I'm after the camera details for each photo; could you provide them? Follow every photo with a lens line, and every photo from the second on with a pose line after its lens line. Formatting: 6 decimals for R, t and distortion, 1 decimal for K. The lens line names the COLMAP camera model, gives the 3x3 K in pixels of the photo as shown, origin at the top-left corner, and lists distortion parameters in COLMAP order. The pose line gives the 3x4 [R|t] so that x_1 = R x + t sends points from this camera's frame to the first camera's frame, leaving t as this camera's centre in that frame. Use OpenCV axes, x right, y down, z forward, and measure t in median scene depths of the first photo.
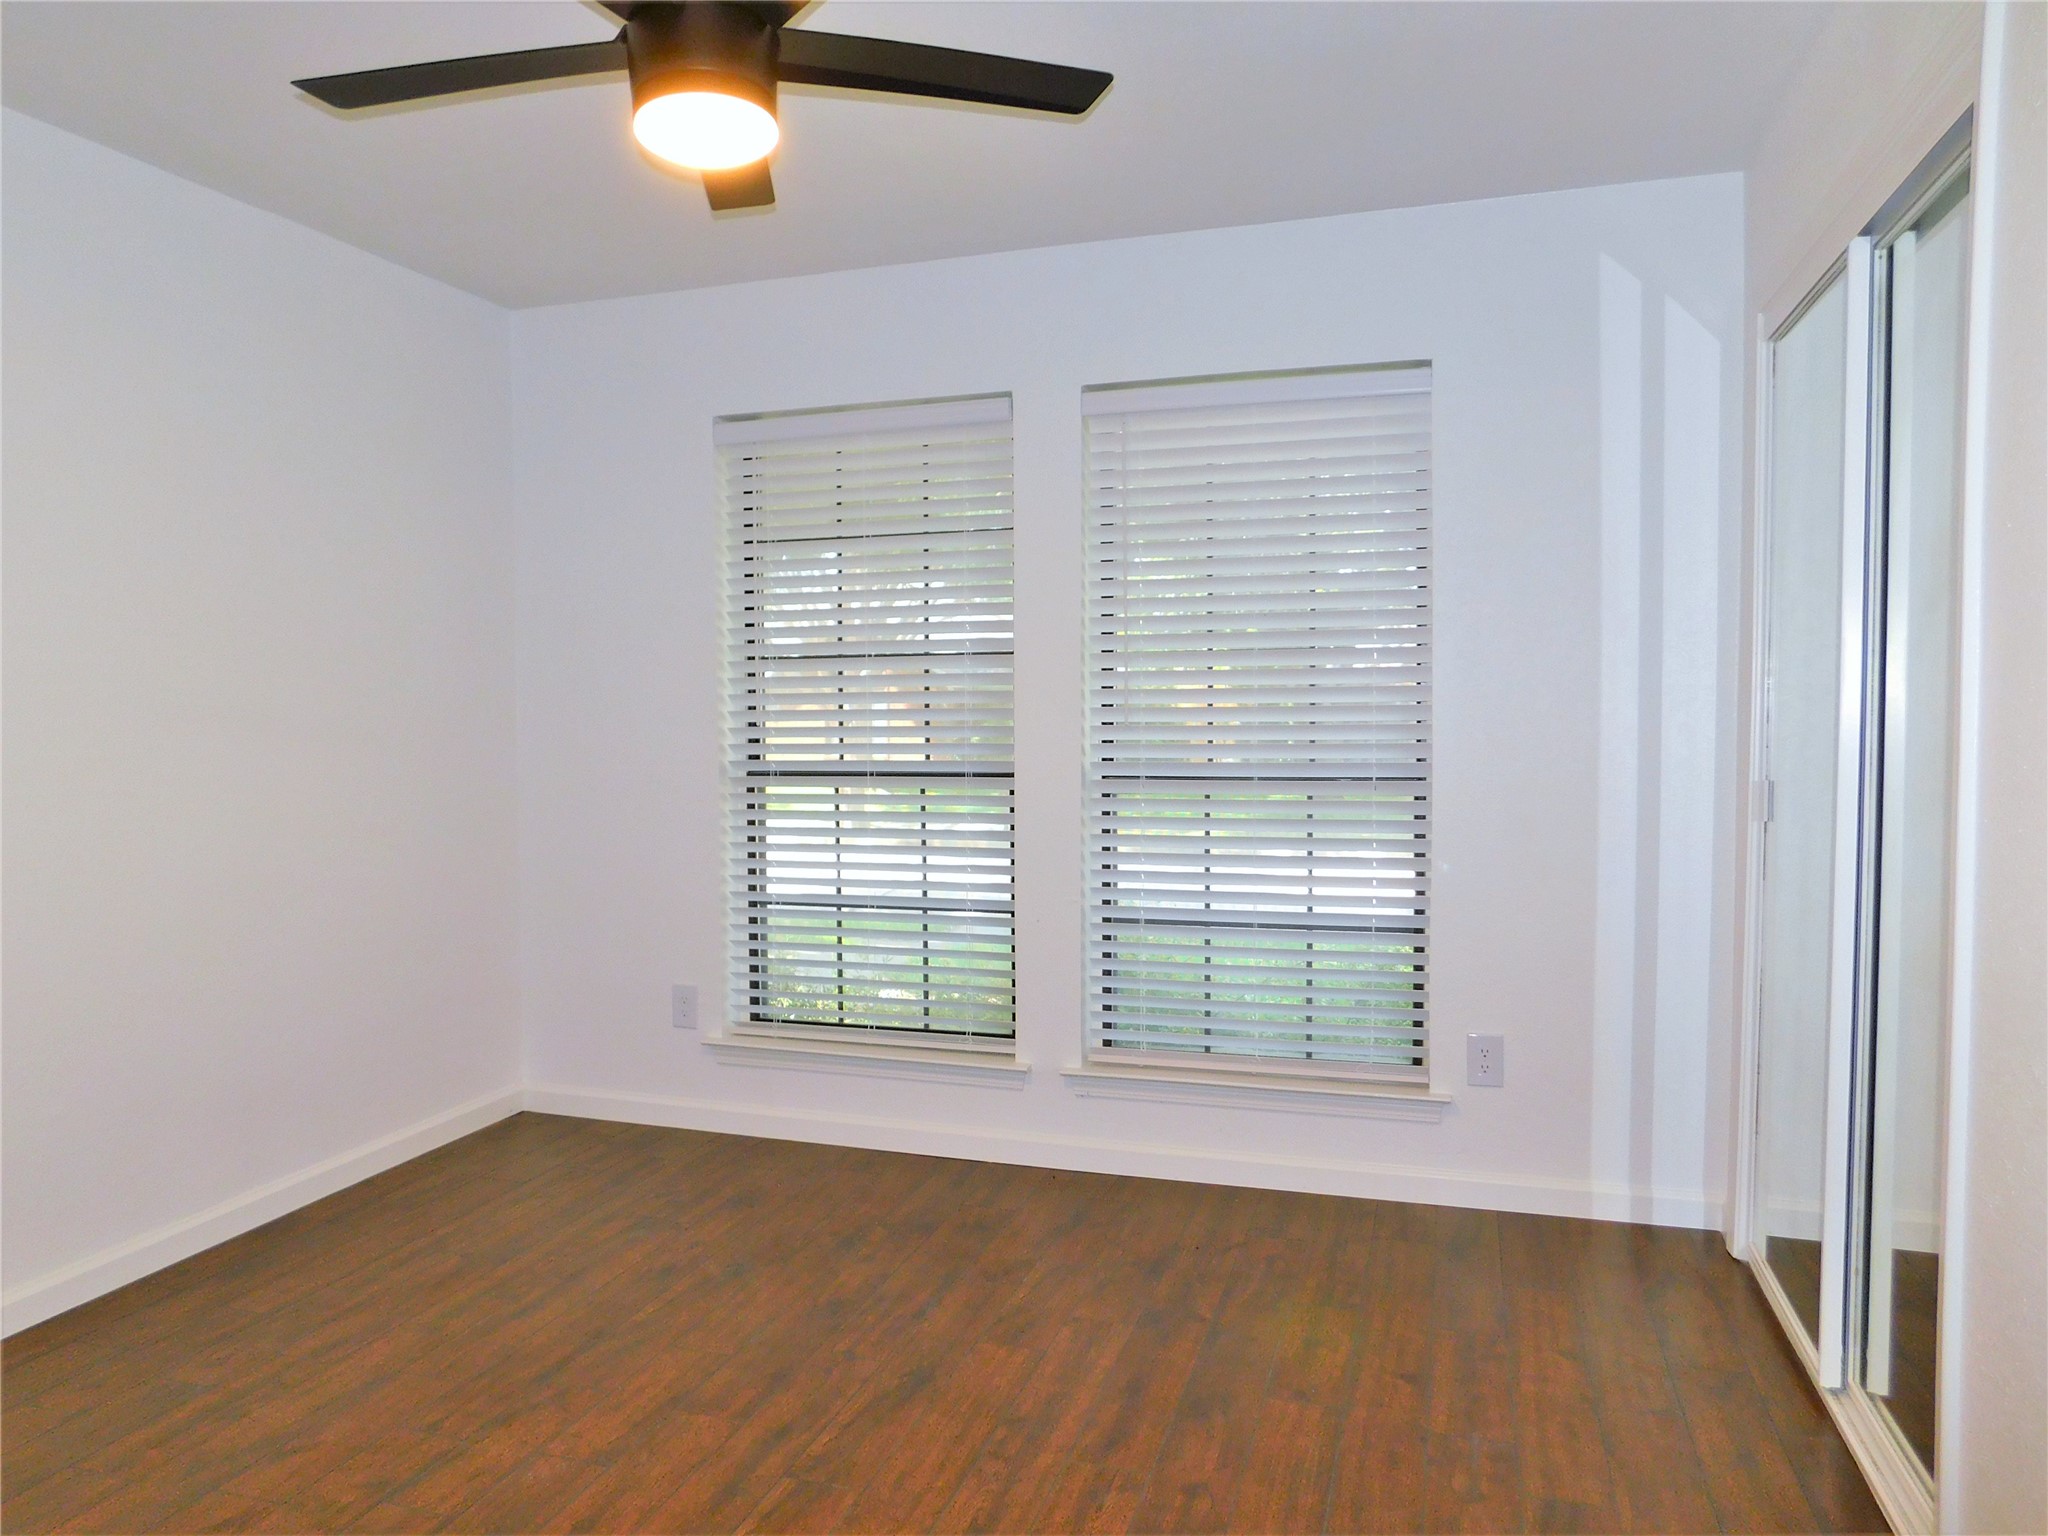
lens RADIAL K [[1371.3, 0, 1016.3], [0, 1371.3, 768.5], [0, 0, 1]] dist [-0.067802, 0.058065]
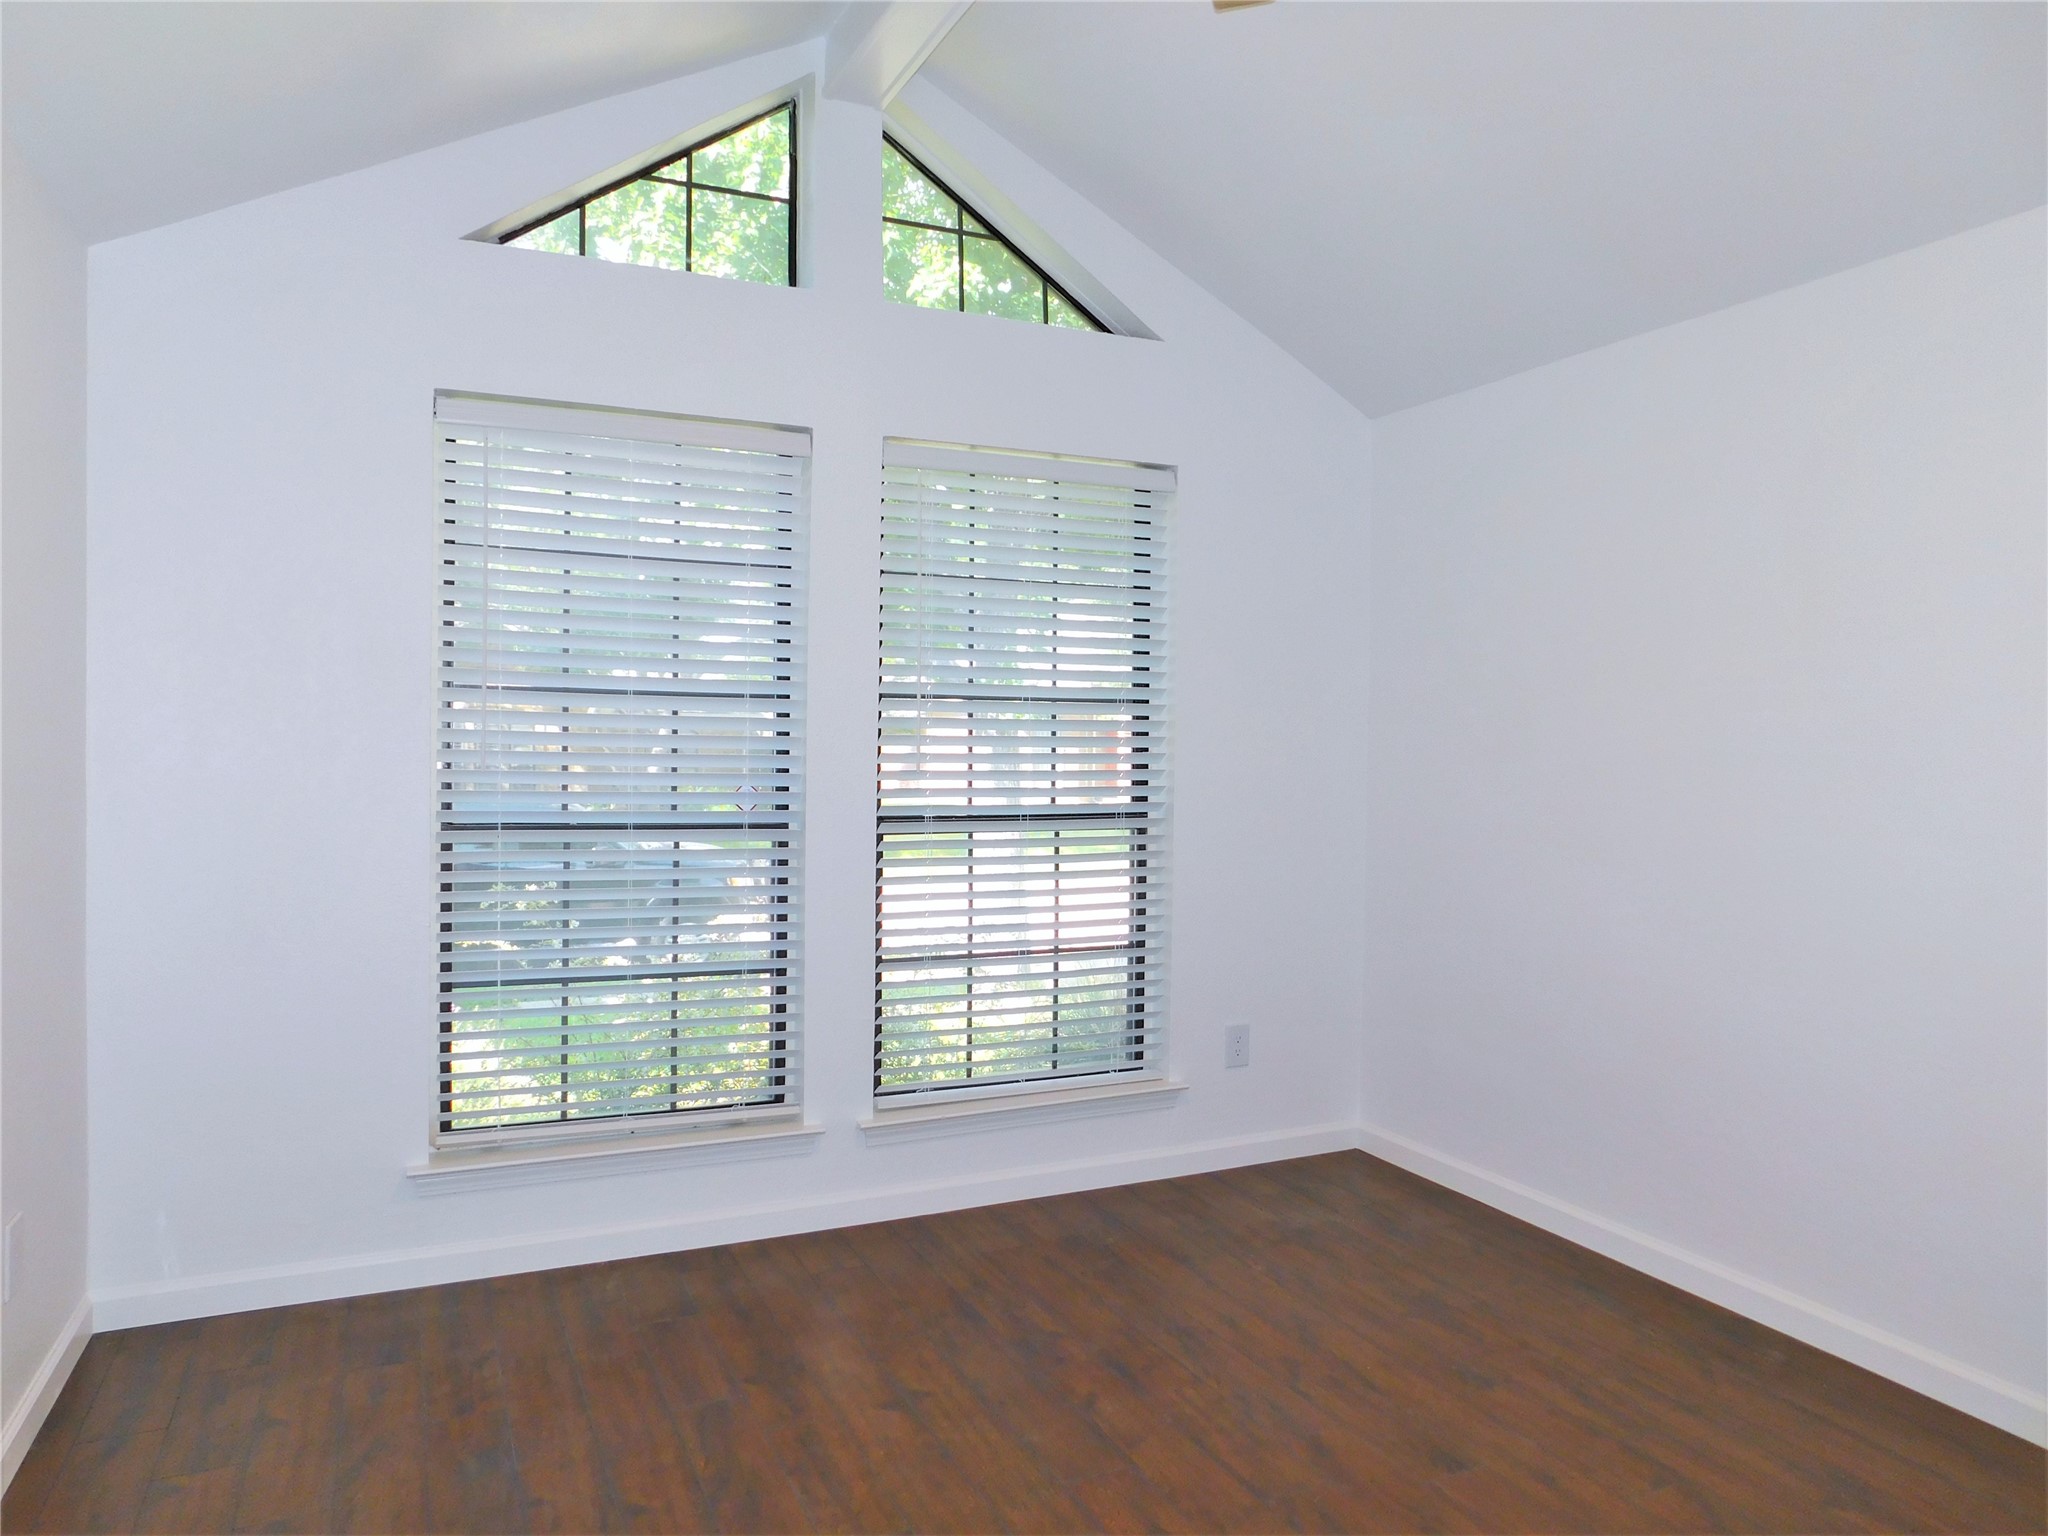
lens RADIAL K [[1371.3, 0, 1016.3], [0, 1371.3, 768.5], [0, 0, 1]] dist [-0.067802, 0.058065]
pose [[0.735312, 0.001834, 0.677727, -0.547057], [0.024890, 0.999249, -0.029708, -0.001609], [-0.677272, 0.038713, 0.734713, 0.196500]]
